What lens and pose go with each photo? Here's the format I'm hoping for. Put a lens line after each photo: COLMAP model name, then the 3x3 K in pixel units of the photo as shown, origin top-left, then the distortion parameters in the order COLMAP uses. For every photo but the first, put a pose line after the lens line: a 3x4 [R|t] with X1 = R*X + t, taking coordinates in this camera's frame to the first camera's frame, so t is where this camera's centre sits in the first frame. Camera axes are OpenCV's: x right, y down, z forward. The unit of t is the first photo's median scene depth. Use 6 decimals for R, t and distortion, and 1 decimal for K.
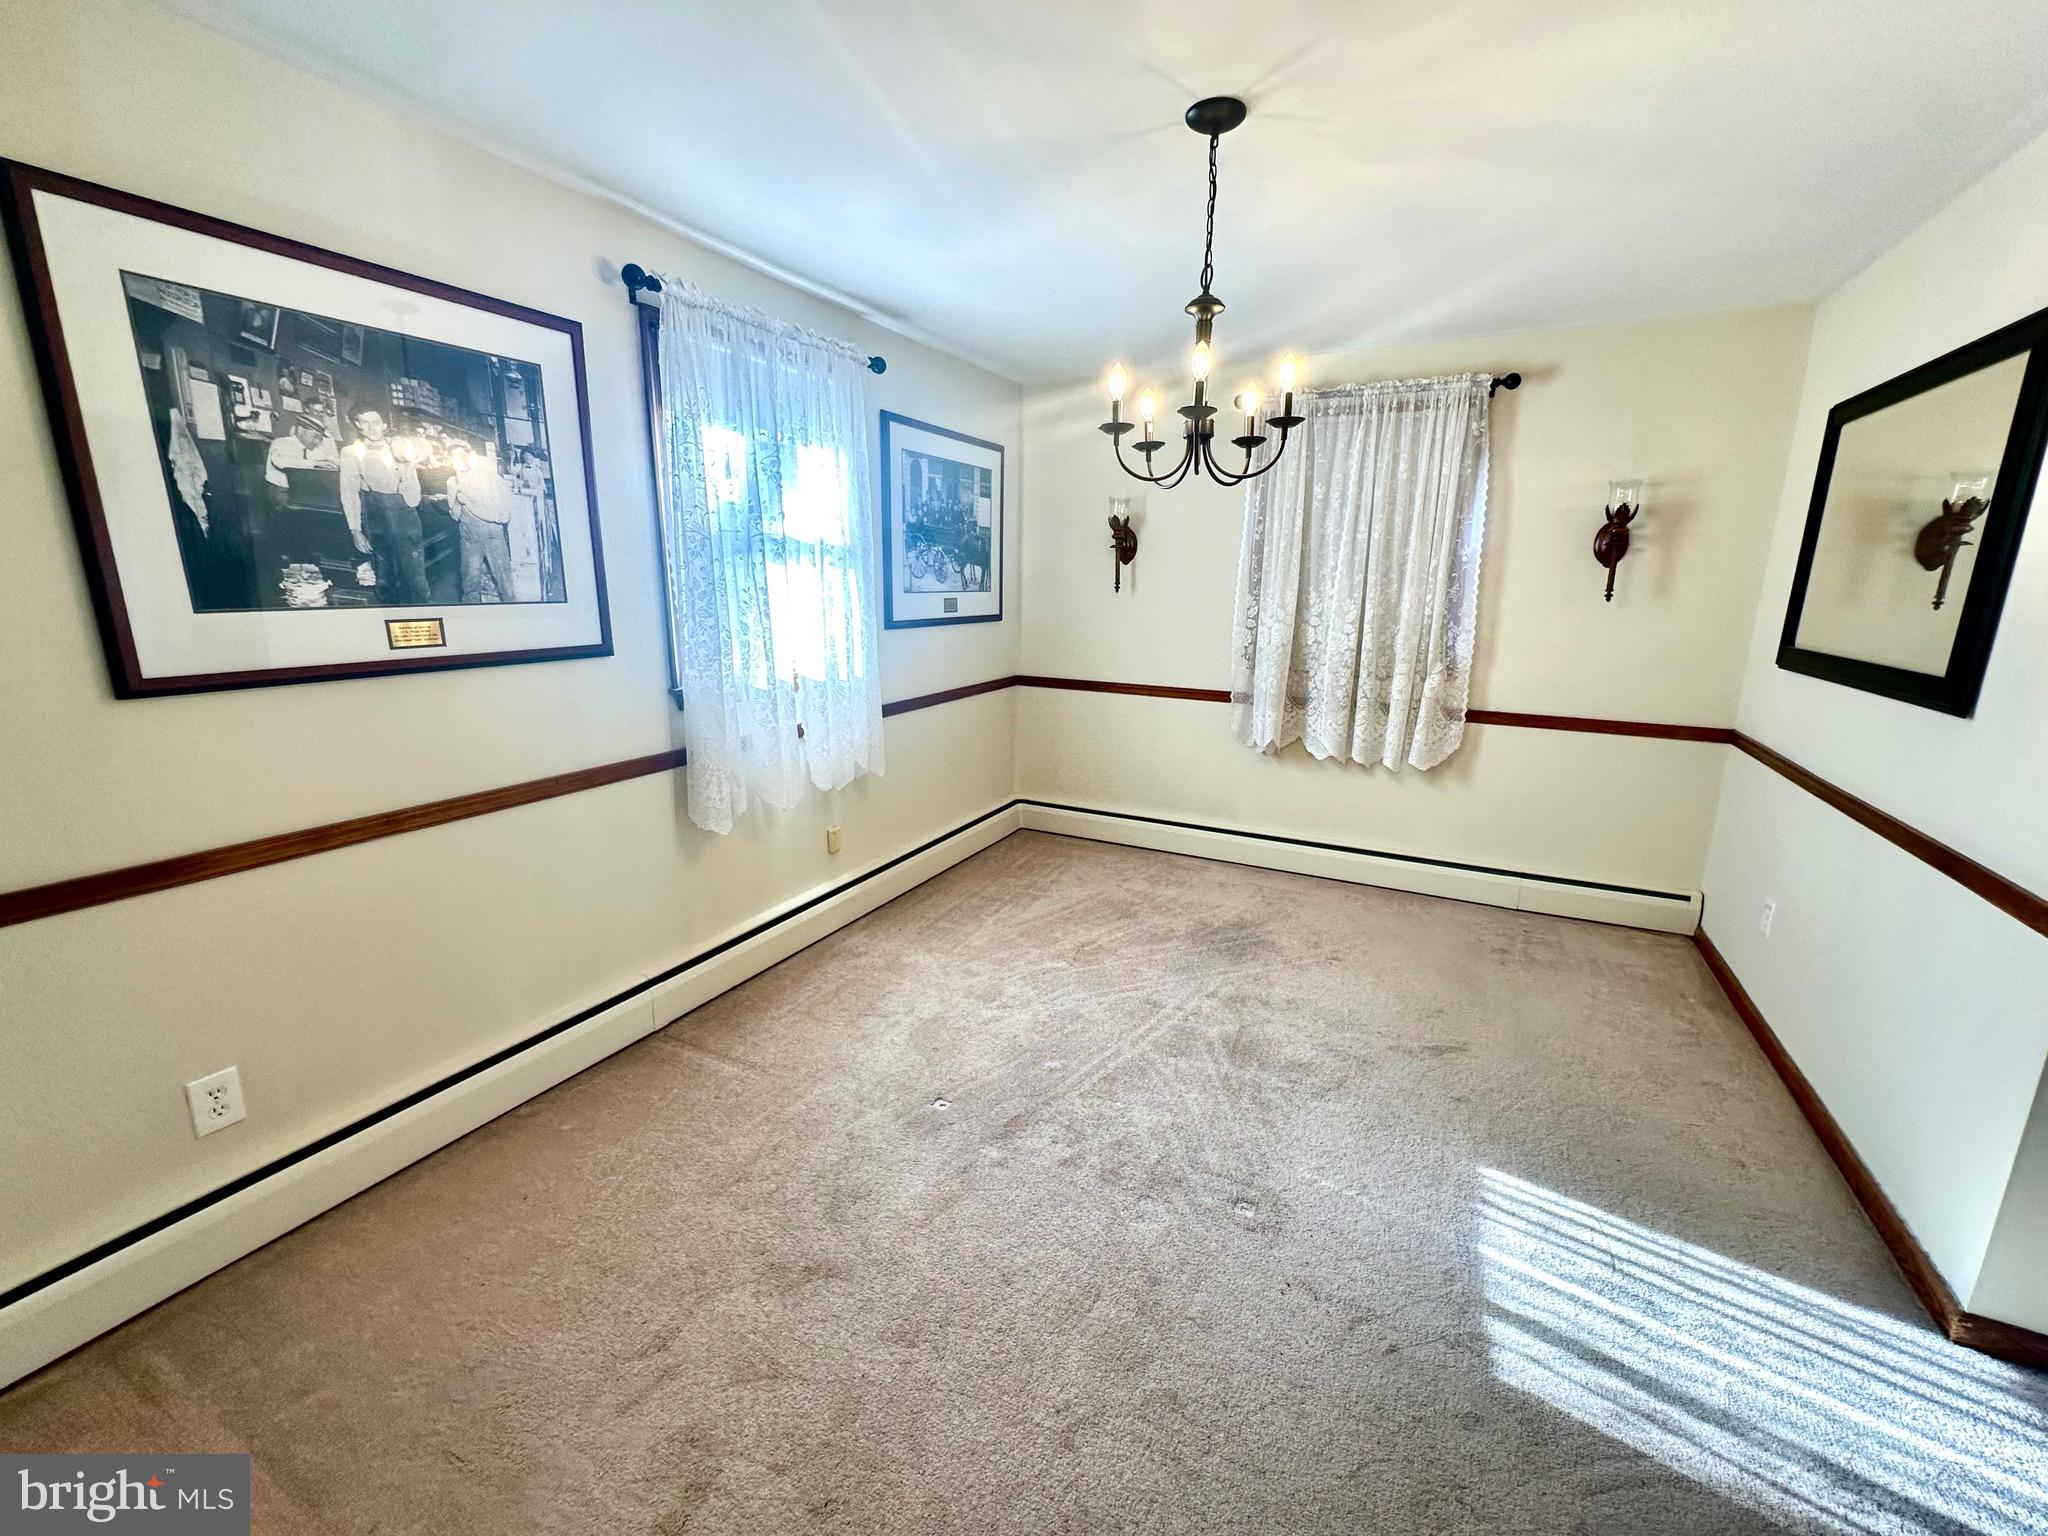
lens RADIAL K [[833.9, 0, 1024.0], [0, 833.9, 768.0], [0, 0, 1]] dist [-0.003211, 0.000387]
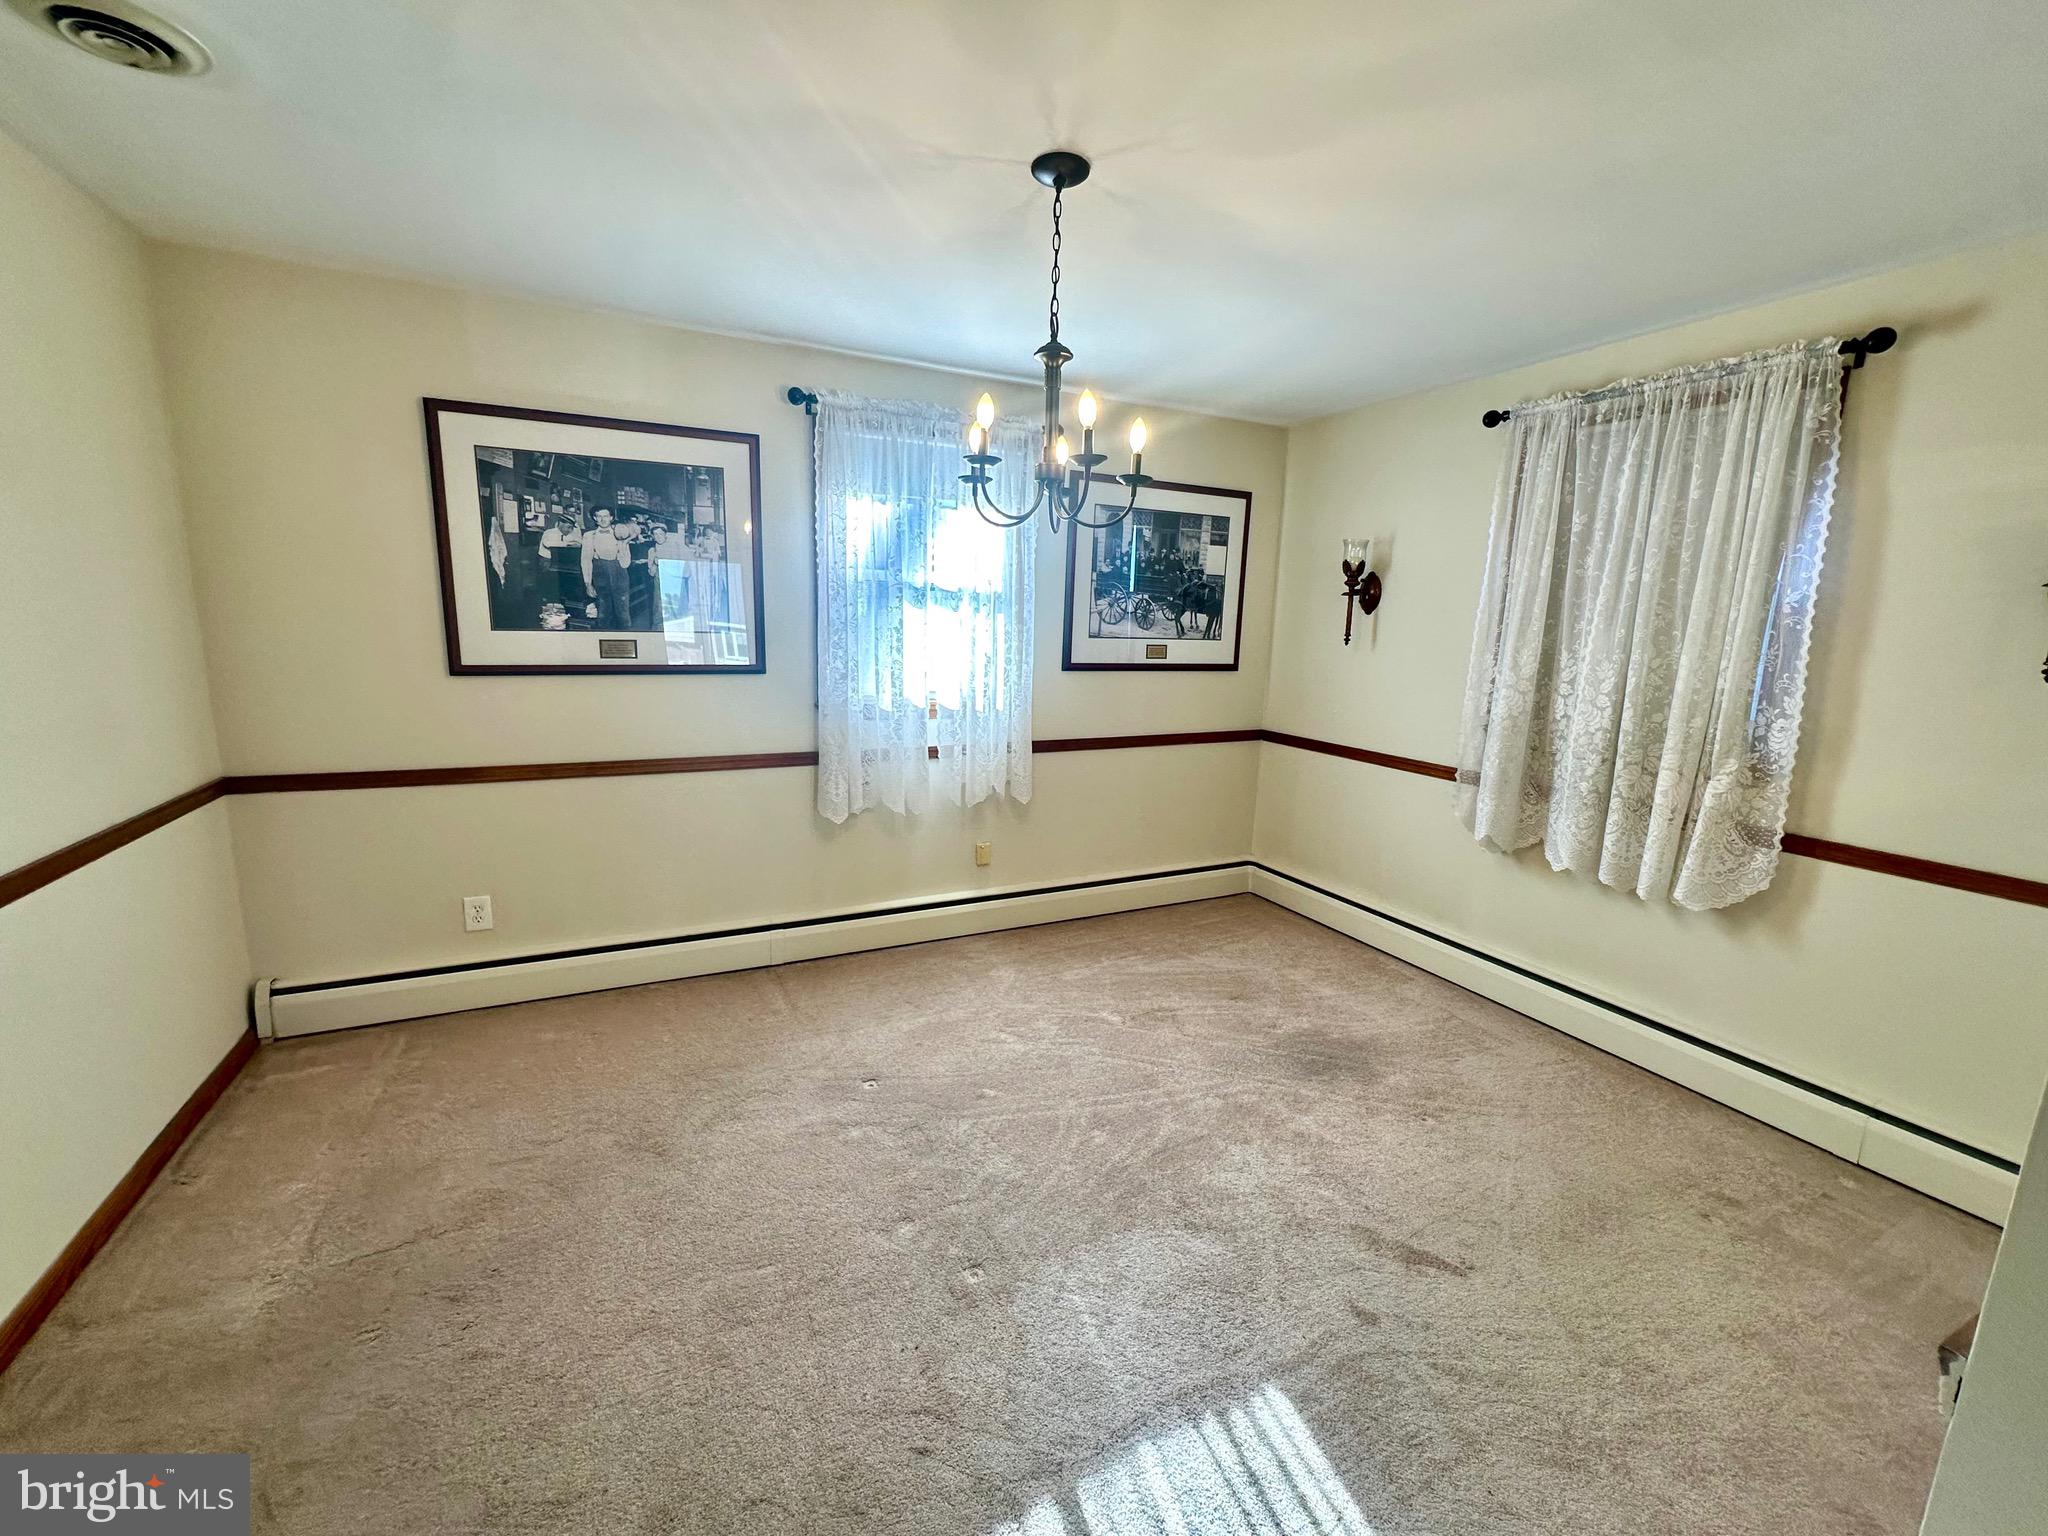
lens RADIAL K [[833.9, 0, 1024.0], [0, 833.9, 768.0], [0, 0, 1]] dist [-0.003211, 0.000387]
pose [[0.803829, 0.117773, -0.583086, 0.460214], [-0.152132, 0.988309, -0.010104, -0.024781], [0.575079, 0.096828, 0.812348, 0.116507]]
